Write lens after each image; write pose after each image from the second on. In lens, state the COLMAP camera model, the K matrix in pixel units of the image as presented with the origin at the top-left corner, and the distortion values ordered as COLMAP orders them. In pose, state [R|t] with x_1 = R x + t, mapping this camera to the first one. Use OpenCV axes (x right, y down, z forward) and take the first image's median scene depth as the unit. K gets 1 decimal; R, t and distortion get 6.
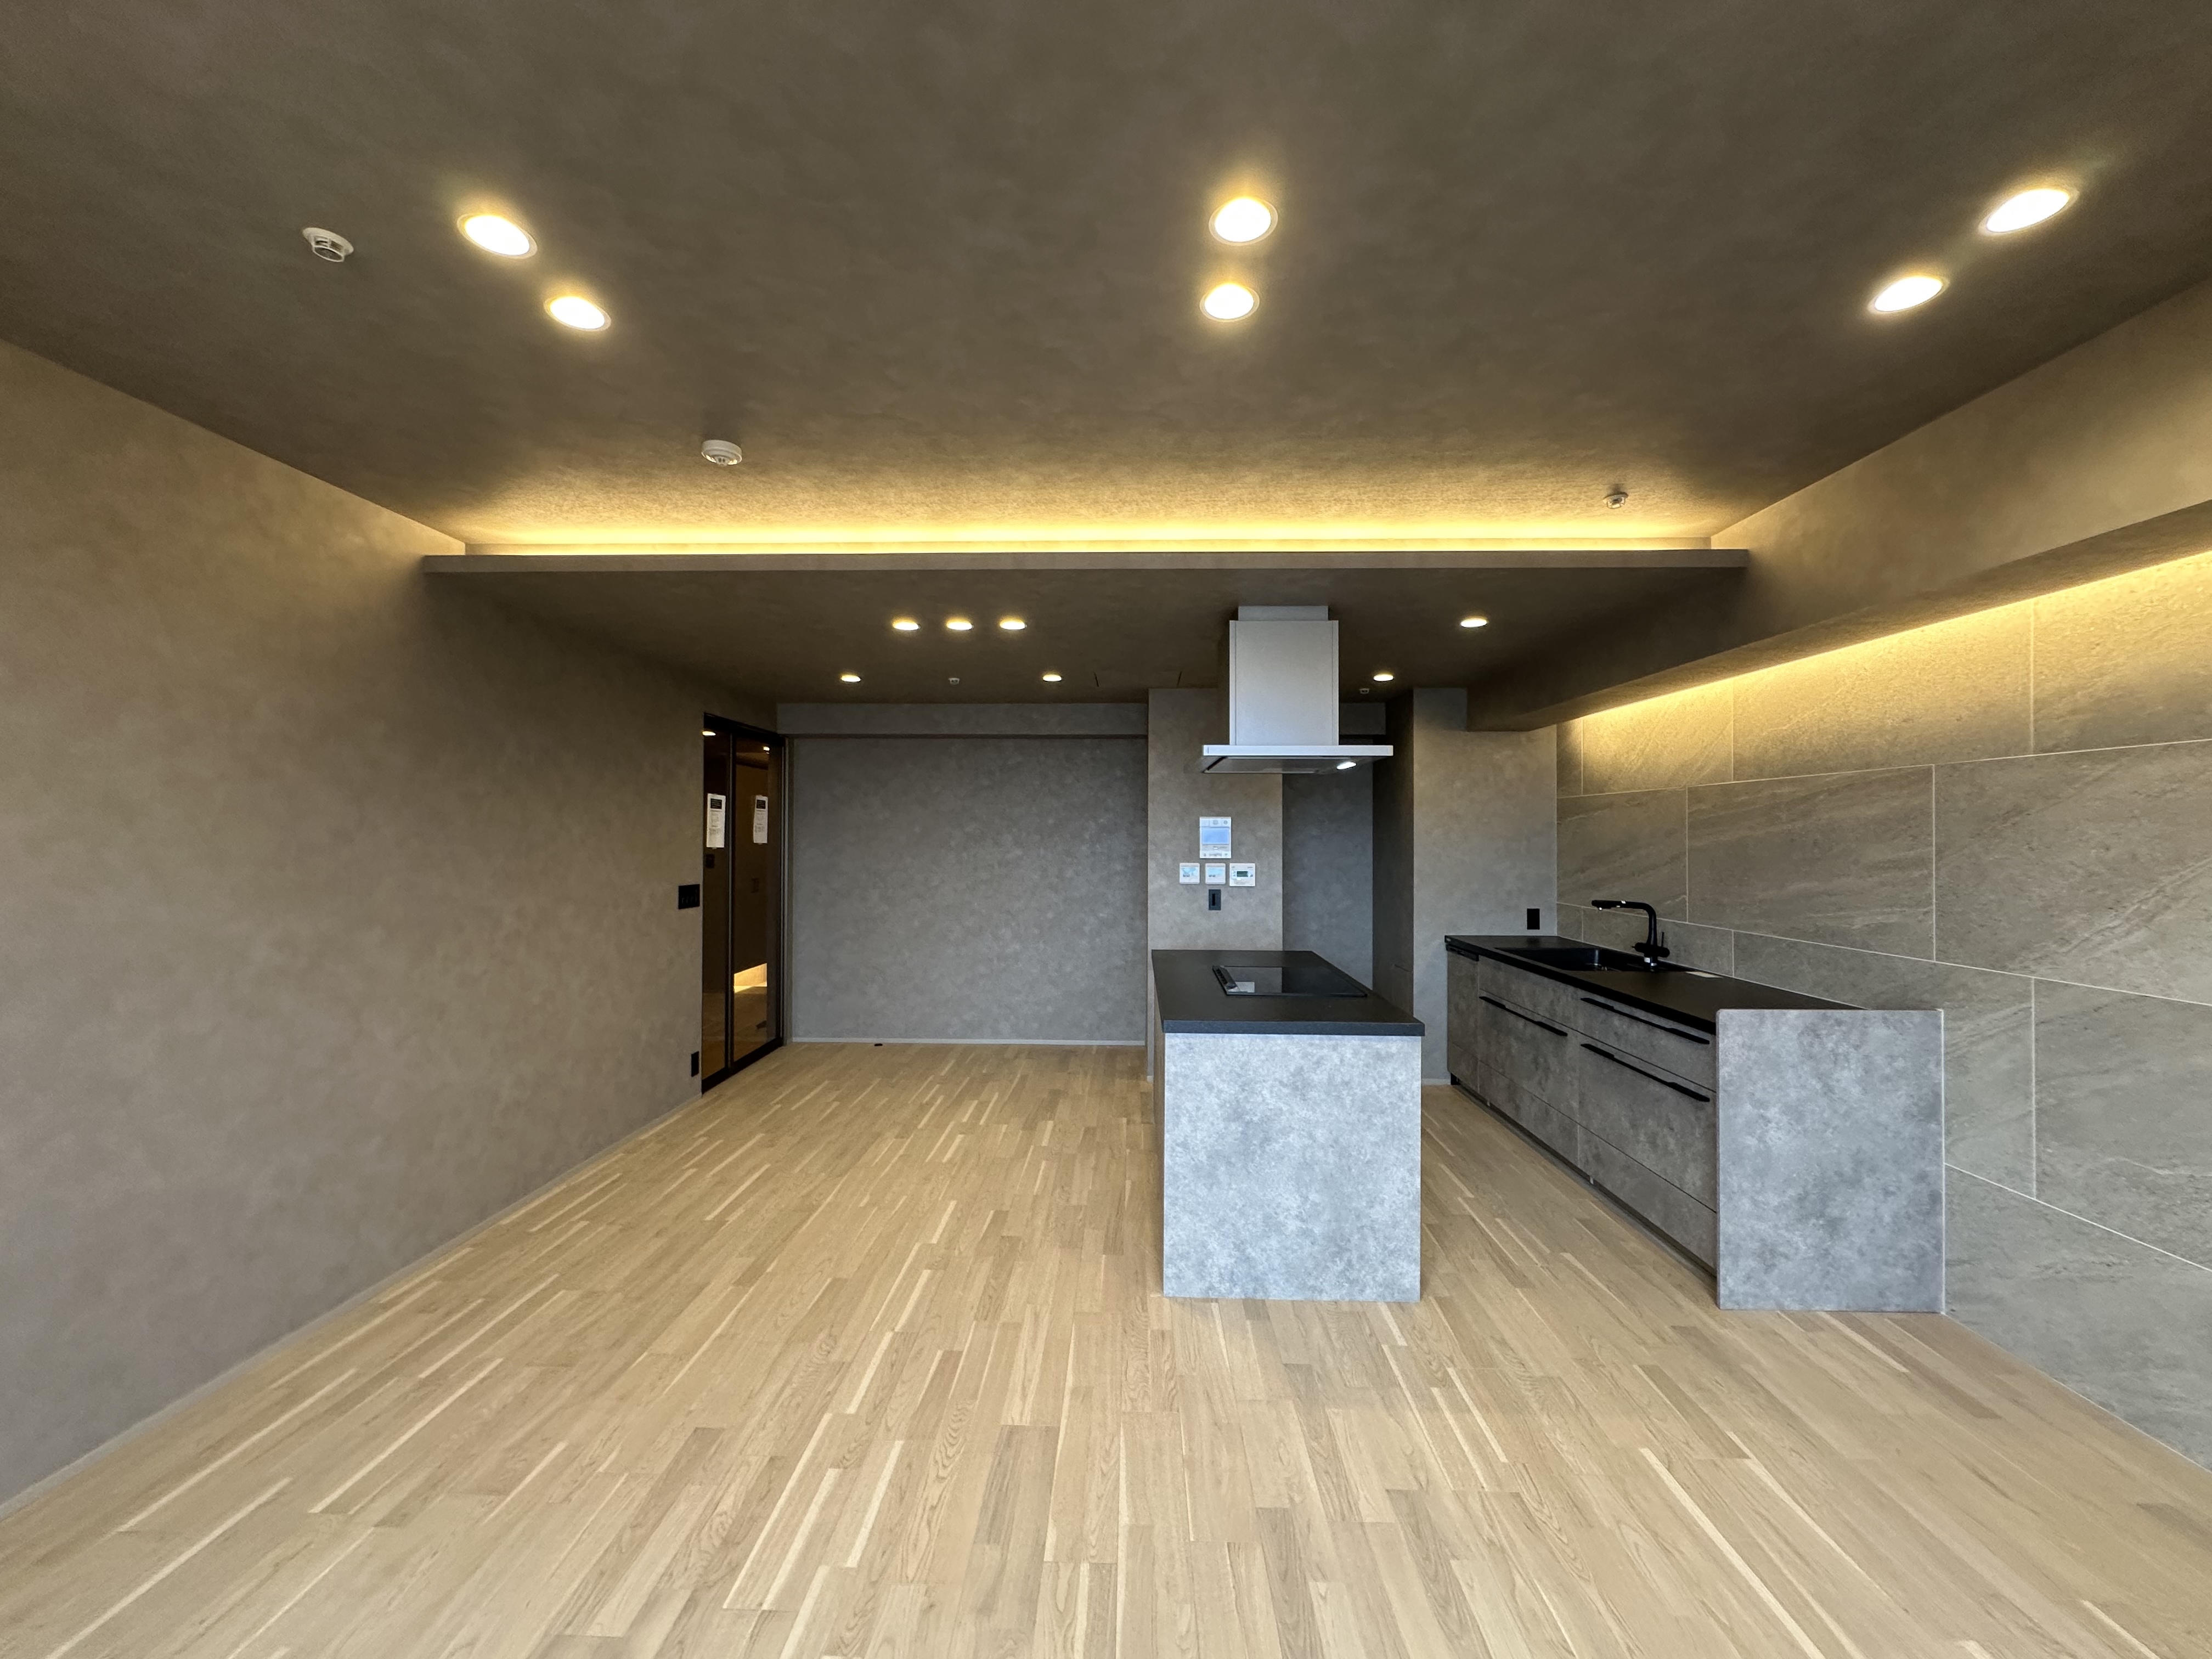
lens RADIAL K [[882.1, 0, 1107.5], [0, 882.1, 829.9], [0, 0, 1]] dist [-0.006541, 0.000830]
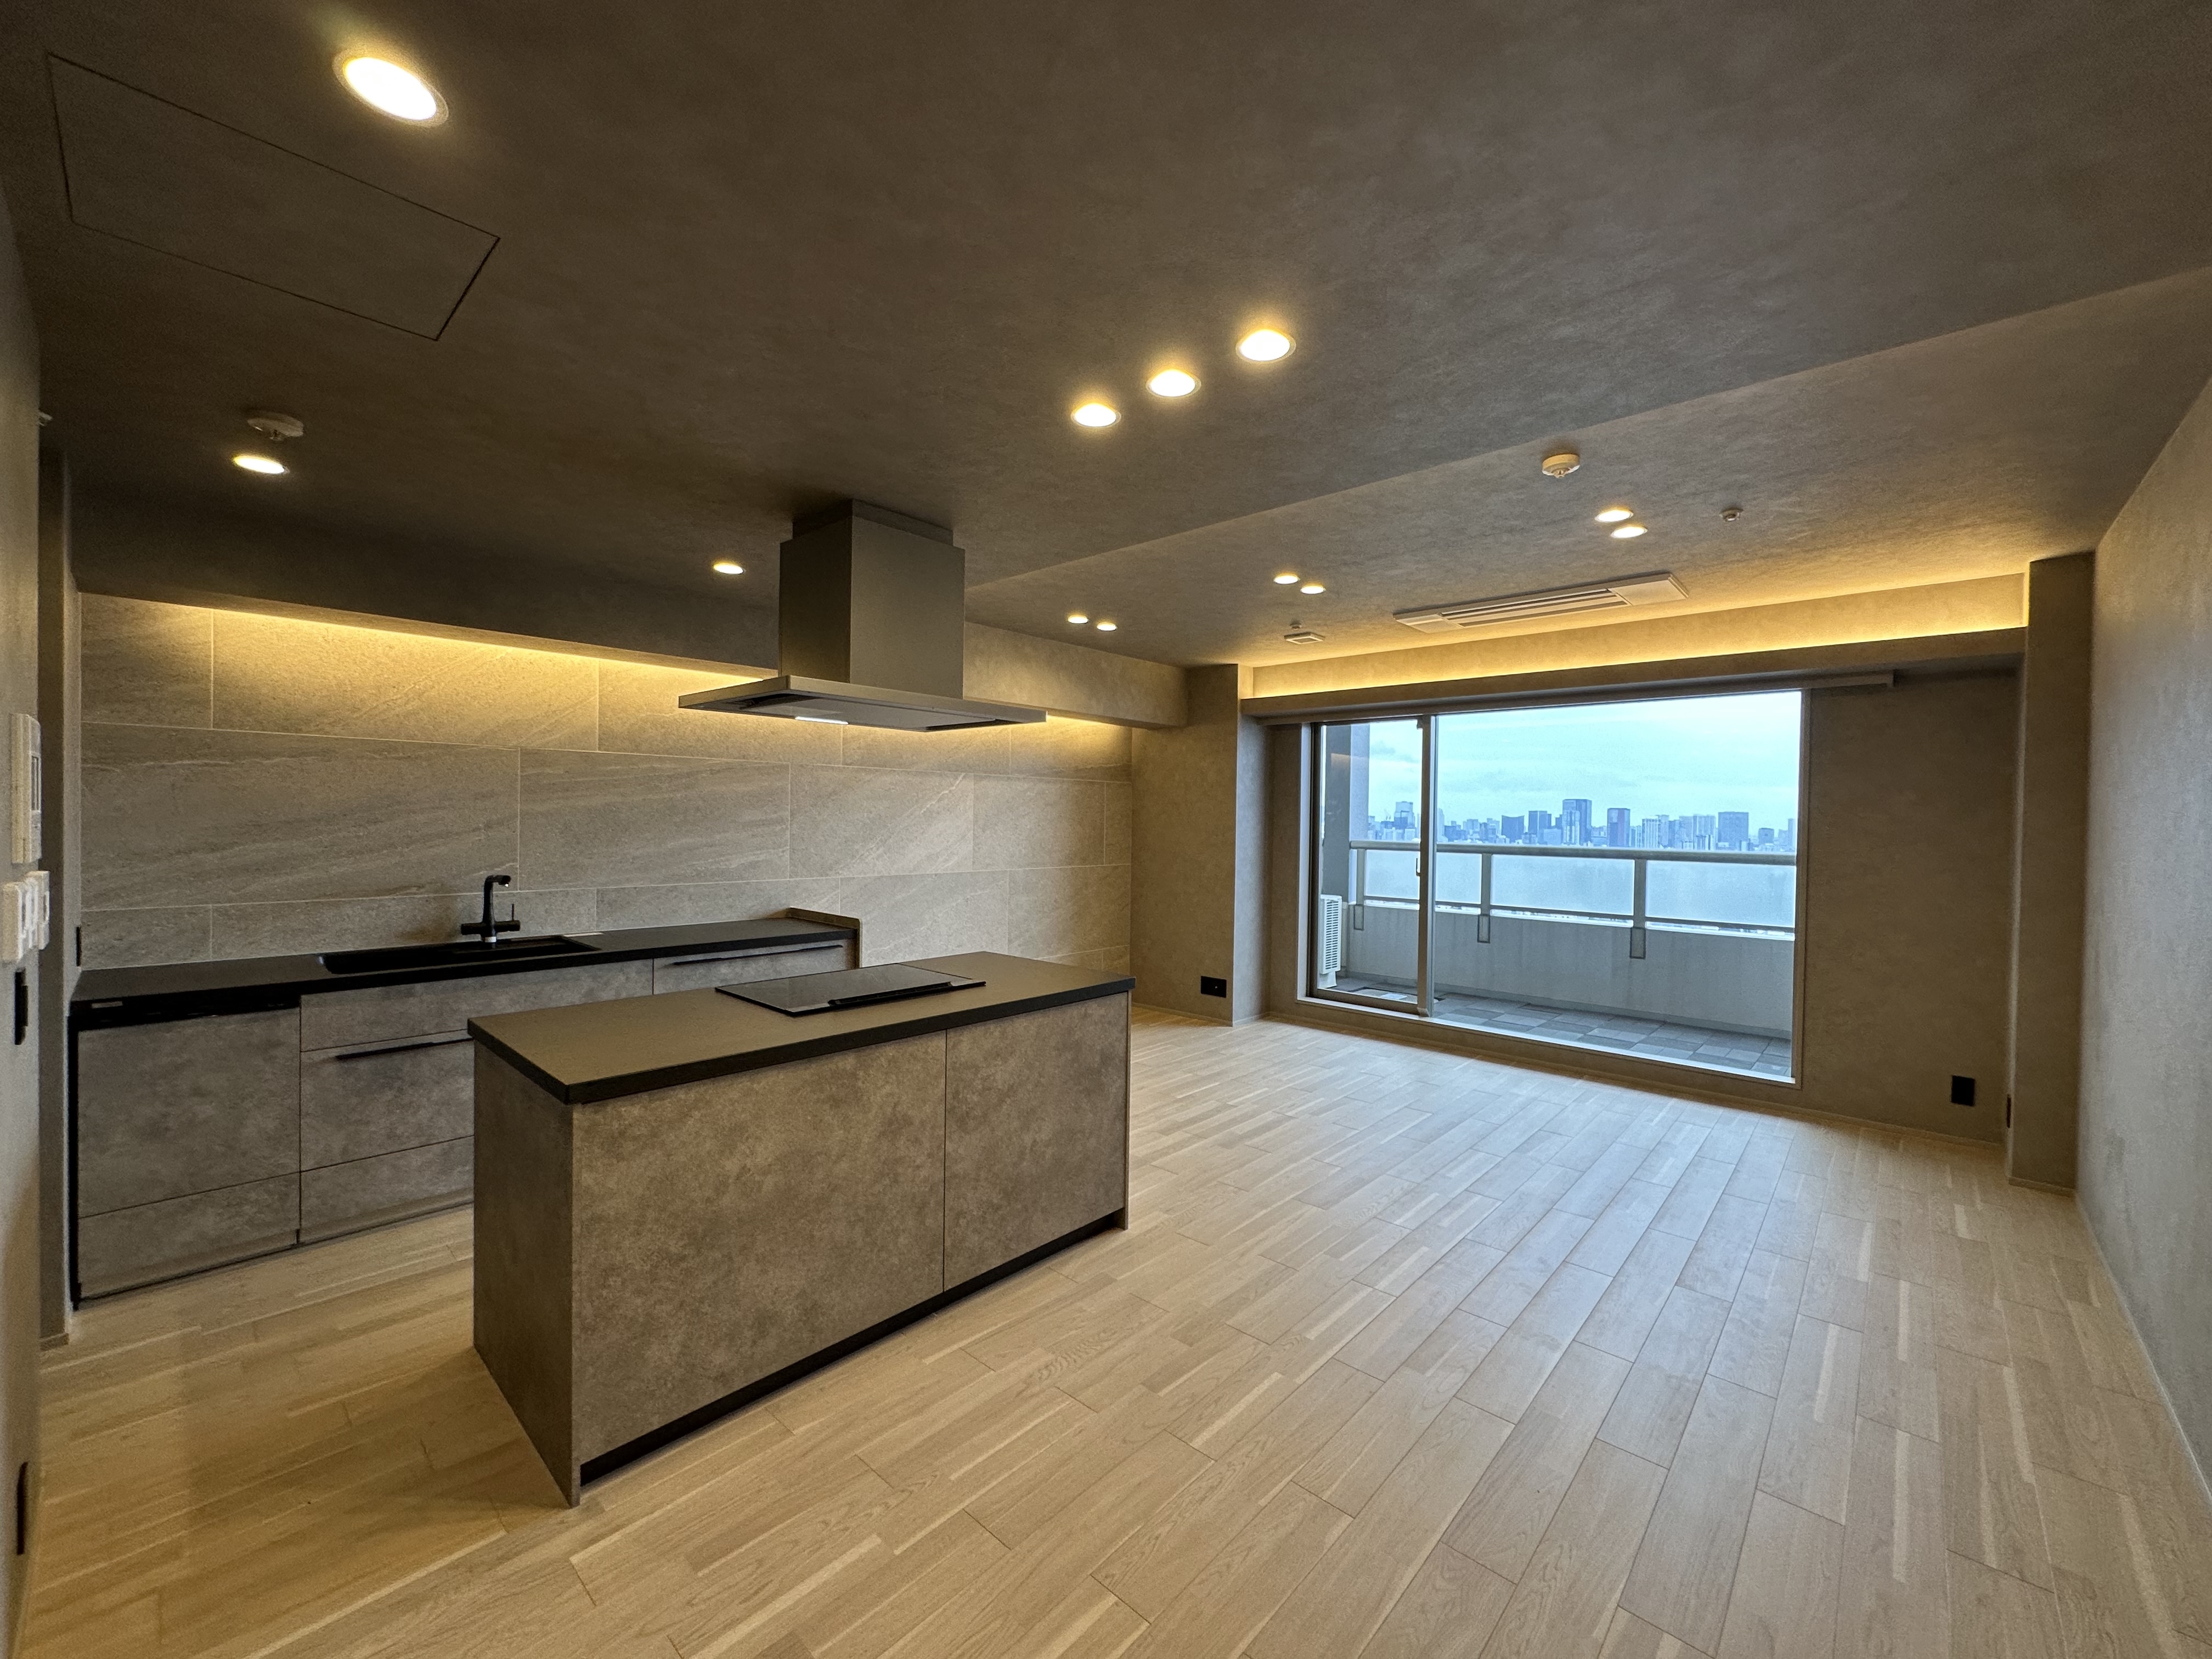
lens RADIAL K [[882.1, 0, 1109.0], [0, 882.1, 827.2], [0, 0, 1]] dist [-0.006541, 0.000830]
pose [[-0.757492, -0.022027, 0.652472, -0.556794], [-0.021144, 0.999734, 0.009203, 0.018387], [-0.652502, -0.006824, -0.757757, 1.652575]]
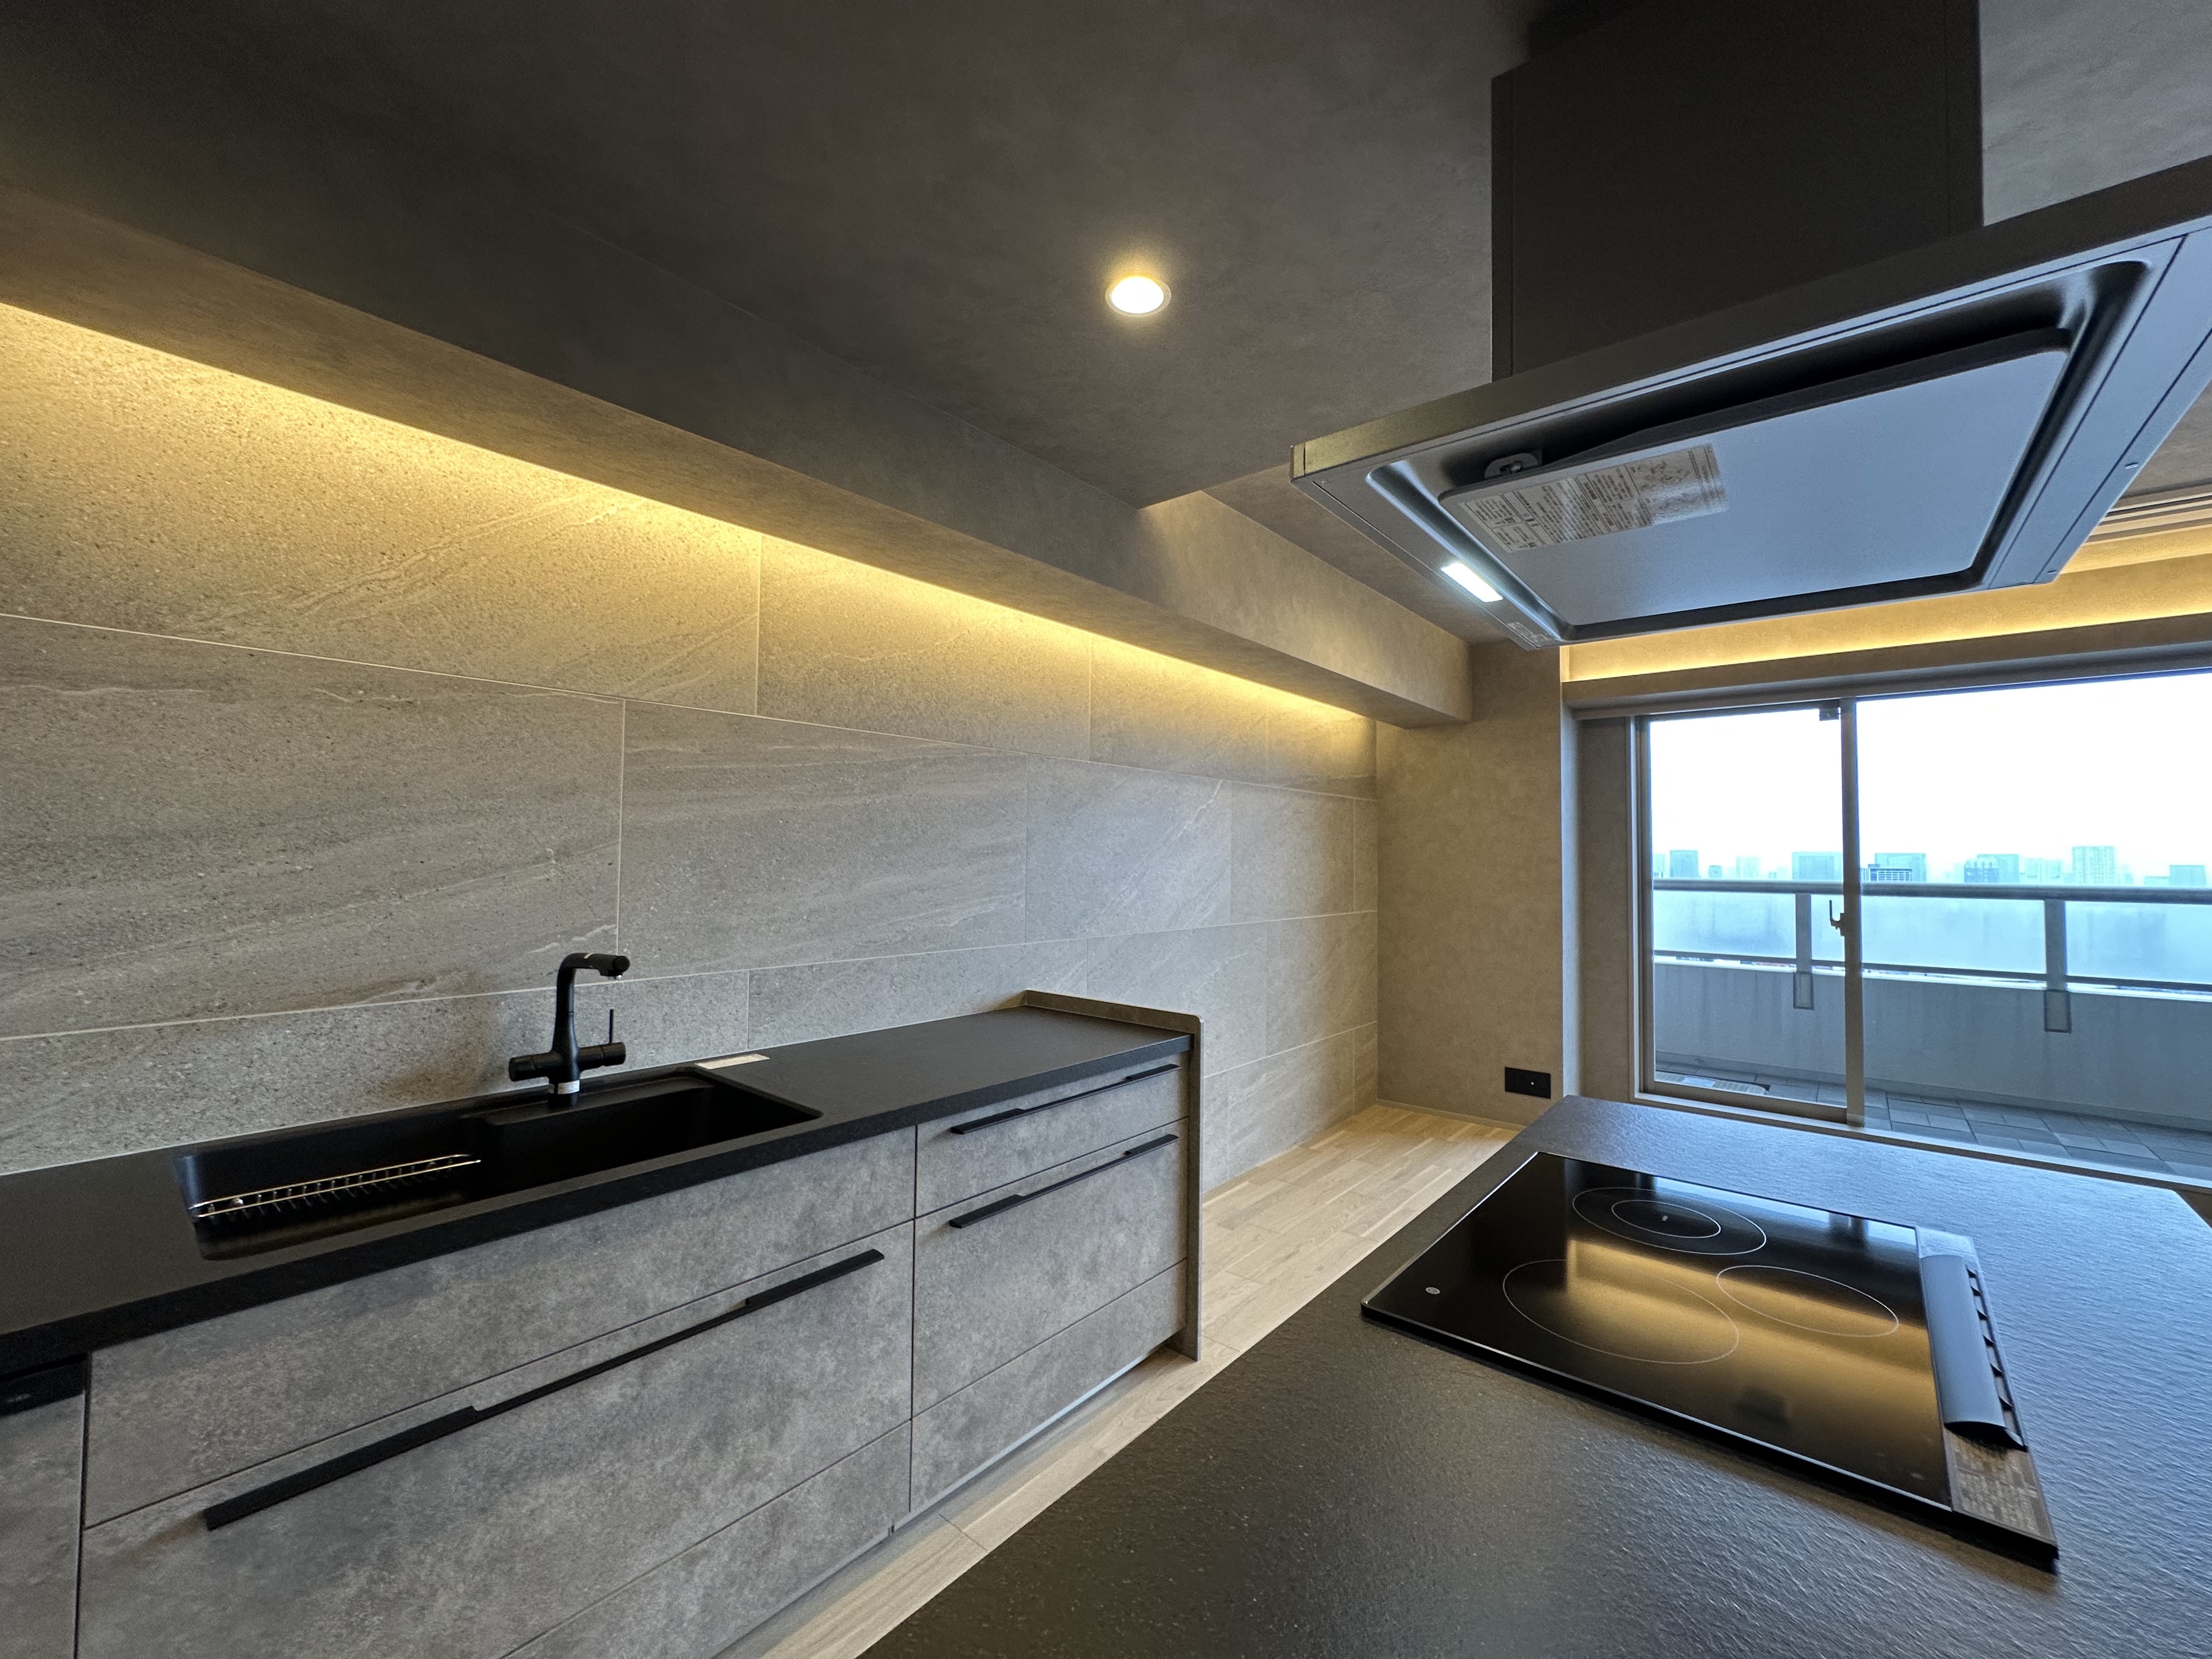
lens RADIAL K [[882.1, 0, 1109.1], [0, 882.1, 828.0], [0, 0, 1]] dist [-0.006541, 0.000830]
pose [[-0.782221, 0.010174, 0.622917, 0.189975], [-0.016320, 0.999189, -0.036813, 0.044638], [-0.622787, -0.038962, -0.781421, 1.535621]]
